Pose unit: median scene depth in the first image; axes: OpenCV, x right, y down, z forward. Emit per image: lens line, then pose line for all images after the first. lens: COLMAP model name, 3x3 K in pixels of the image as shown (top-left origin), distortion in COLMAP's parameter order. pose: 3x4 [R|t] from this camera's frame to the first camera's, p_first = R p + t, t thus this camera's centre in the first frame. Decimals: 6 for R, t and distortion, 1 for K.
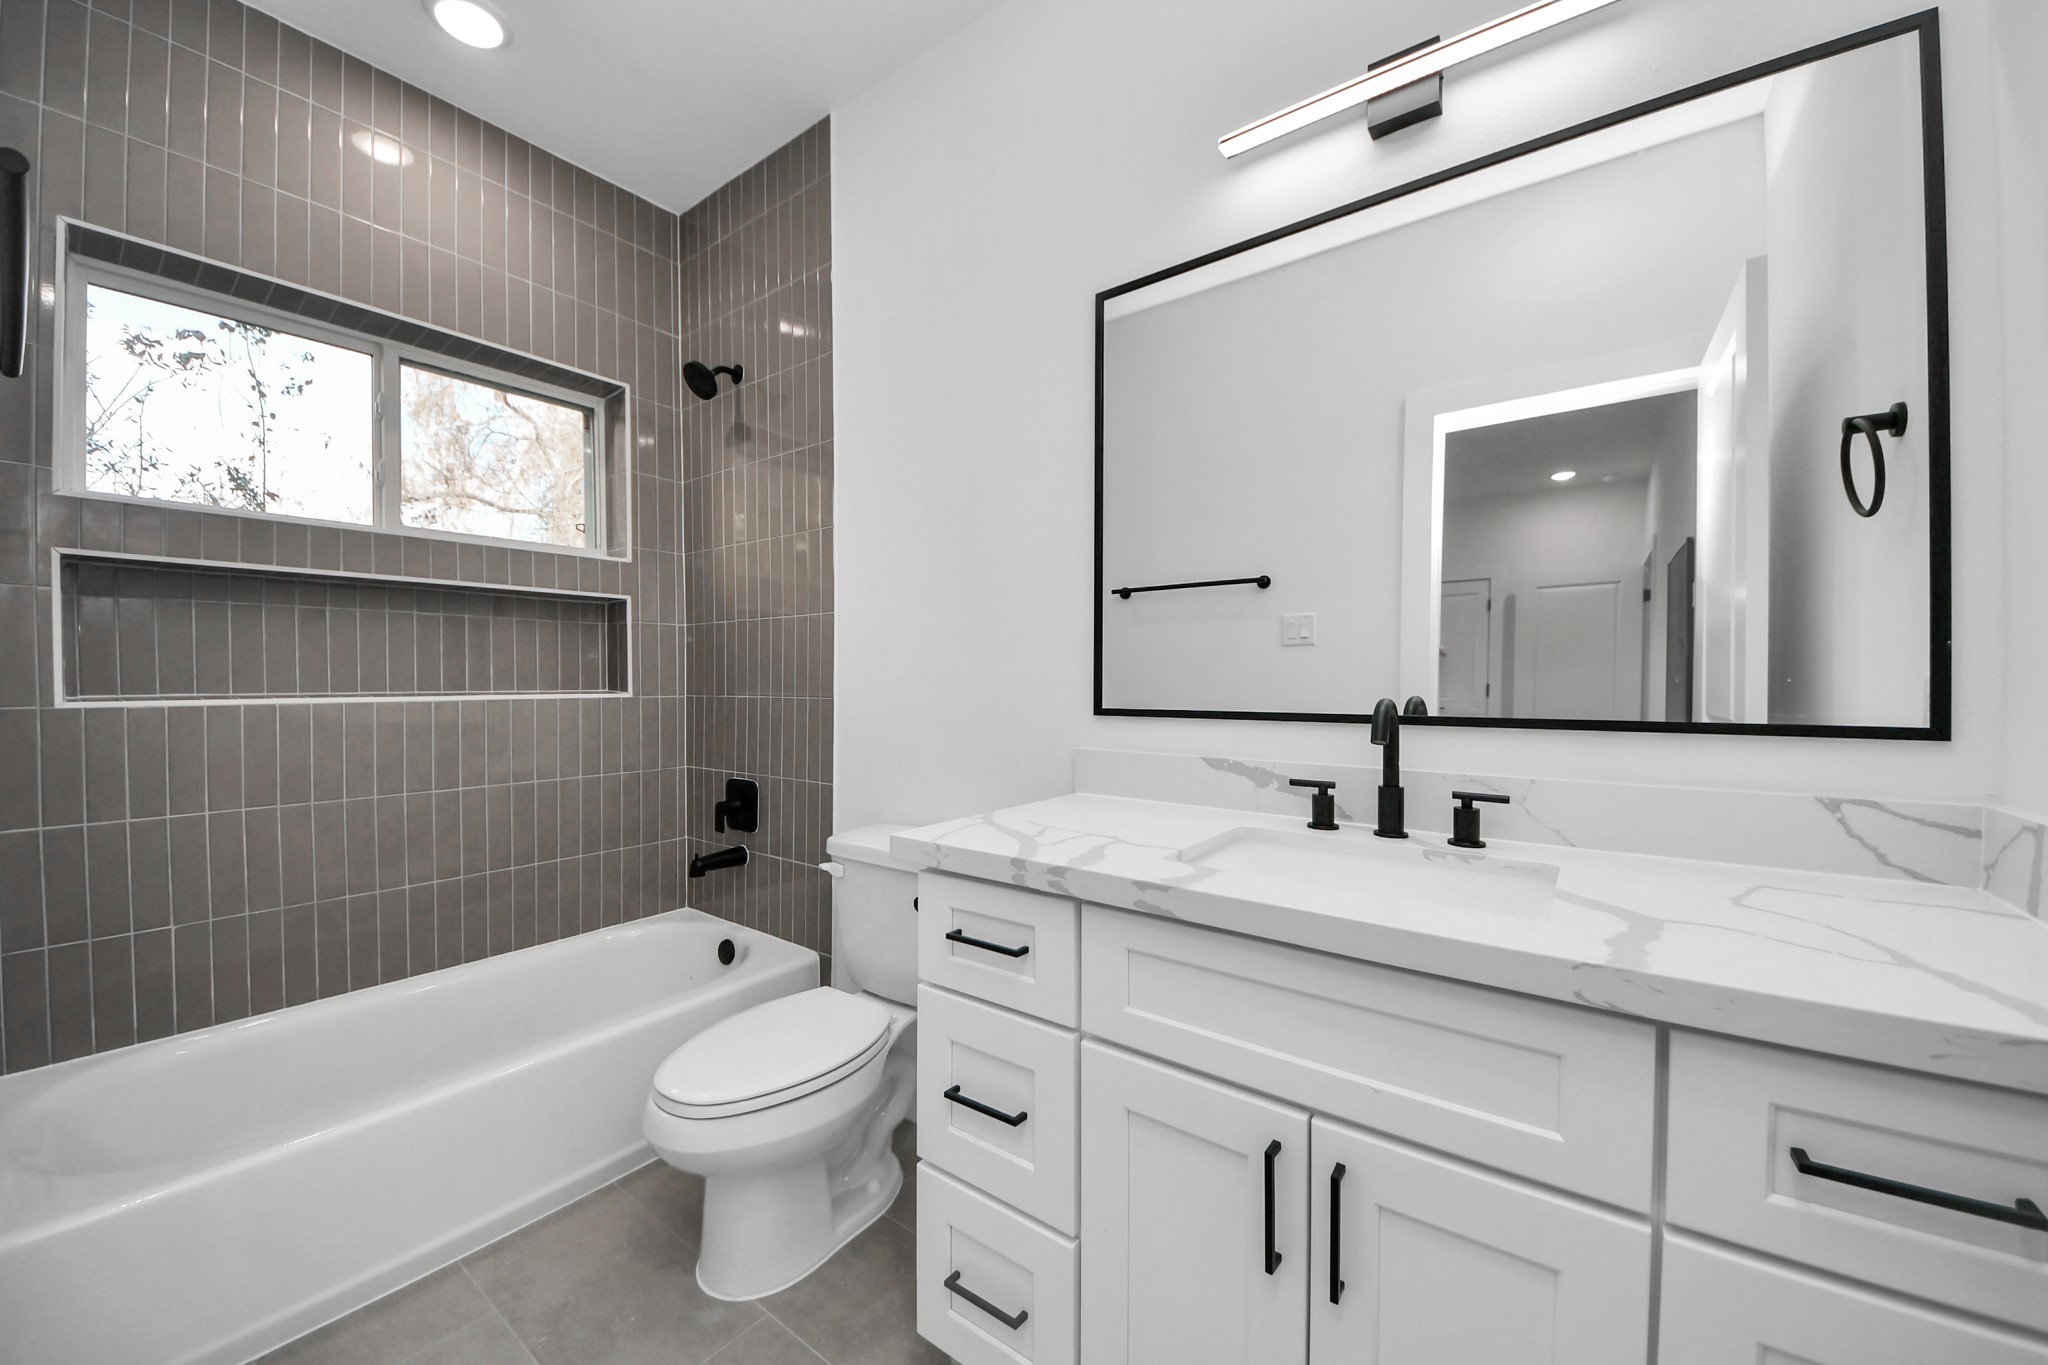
lens RADIAL K [[748.7, 0, 1018.2], [0, 748.7, 683.5], [0, 0, 1]] dist [0.028622, -0.015694]
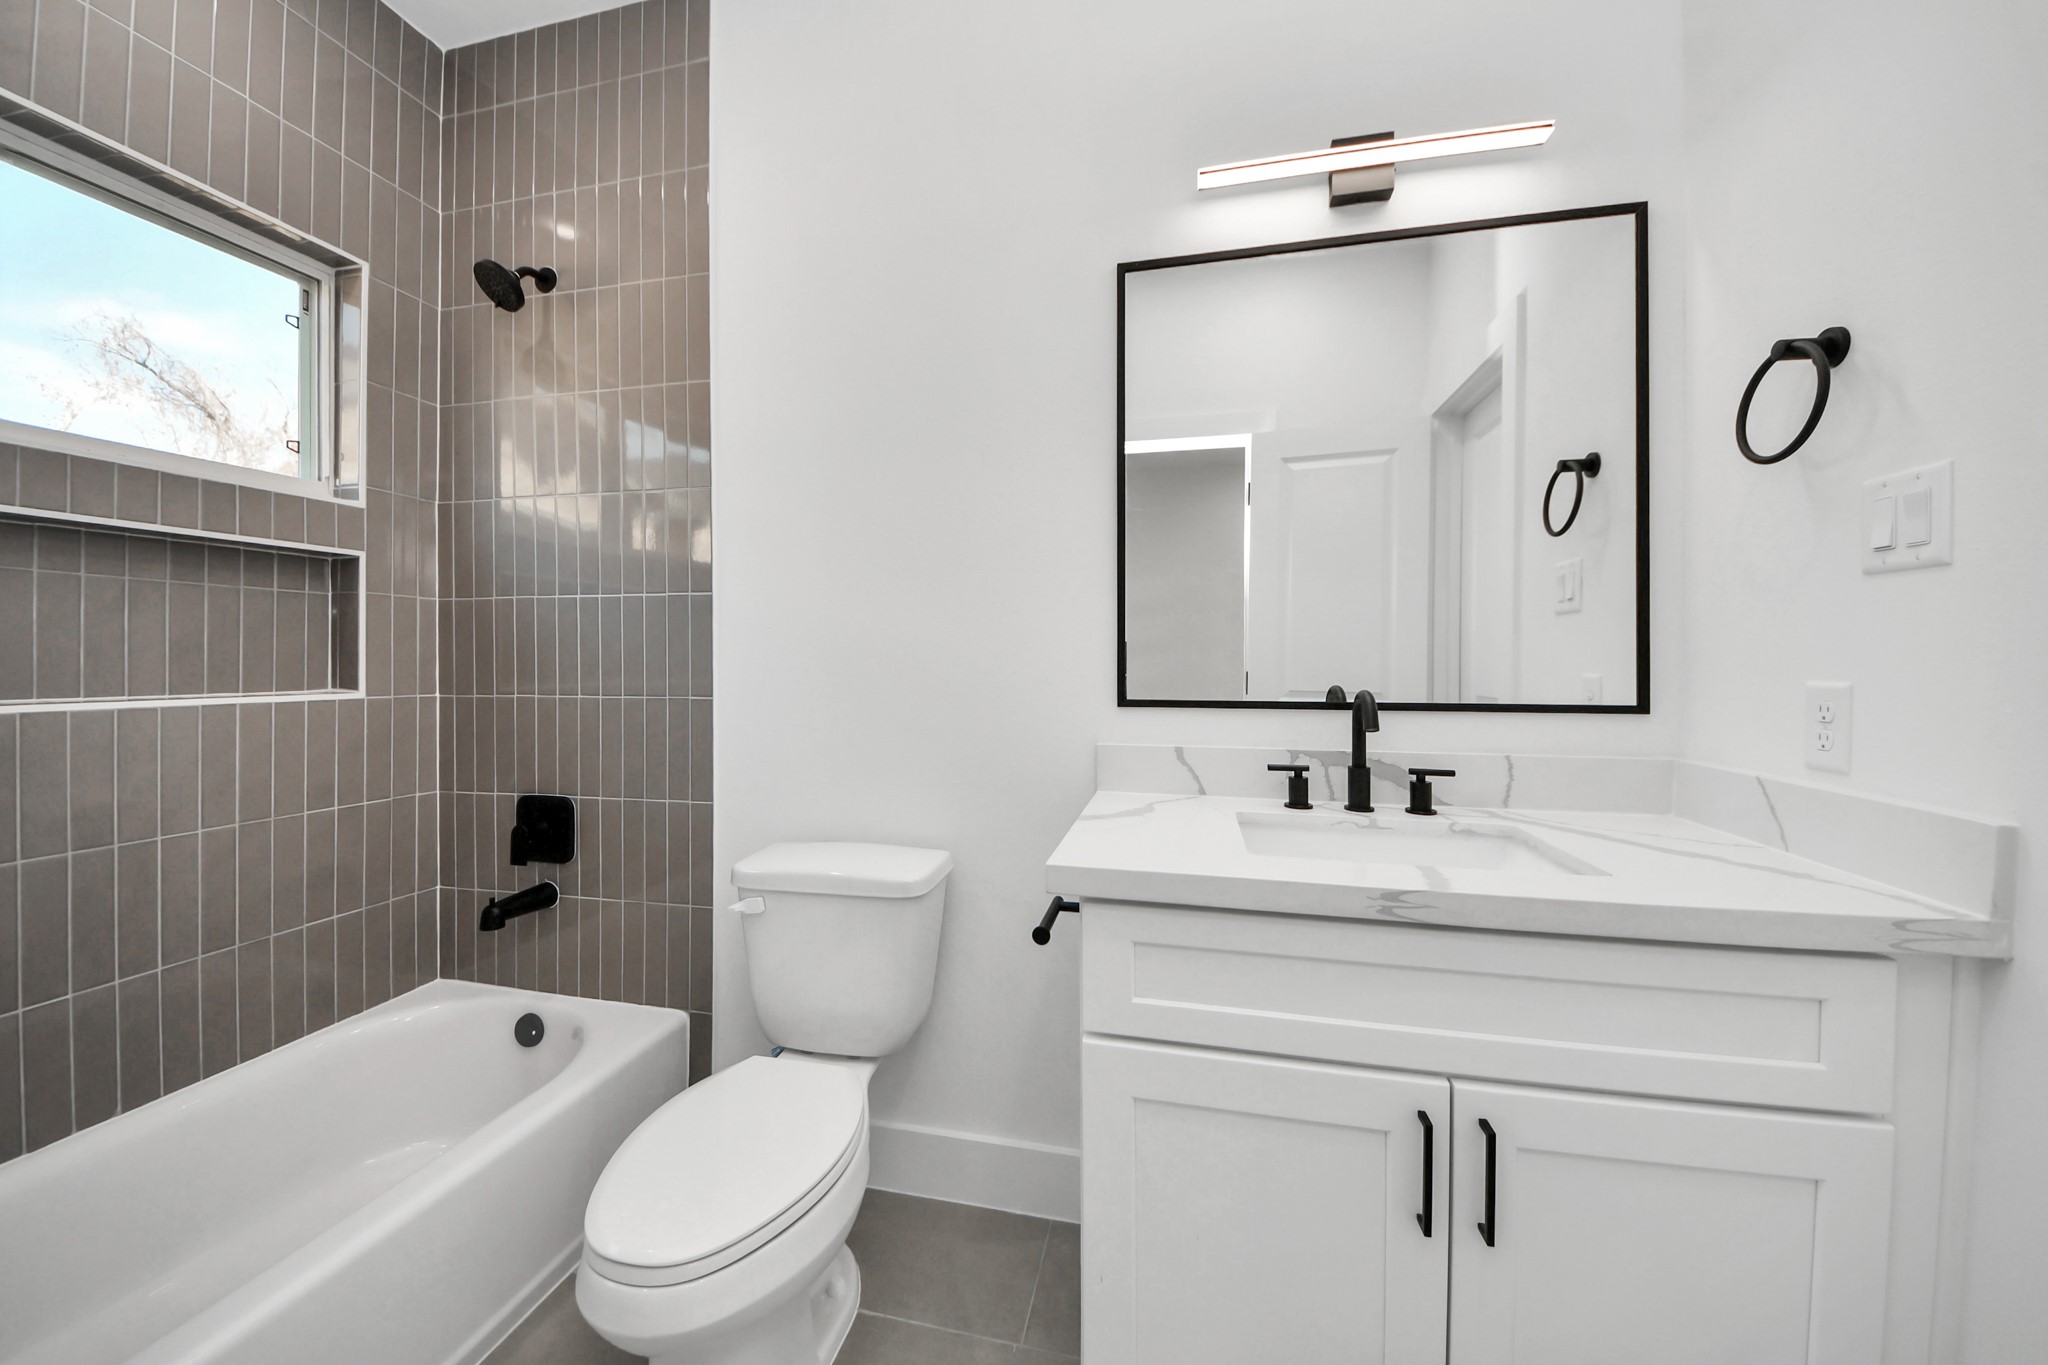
lens RADIAL K [[725.5, 0, 1017.3], [0, 725.5, 661.5], [0, 0, 1]] dist [0.012685, -0.005372]
pose [[0.909376, 0.001538, 0.415972, -0.329747], [0.002776, 0.999948, -0.009765, -0.009919], [-0.415965, 0.010035, 0.909325, 0.163685]]
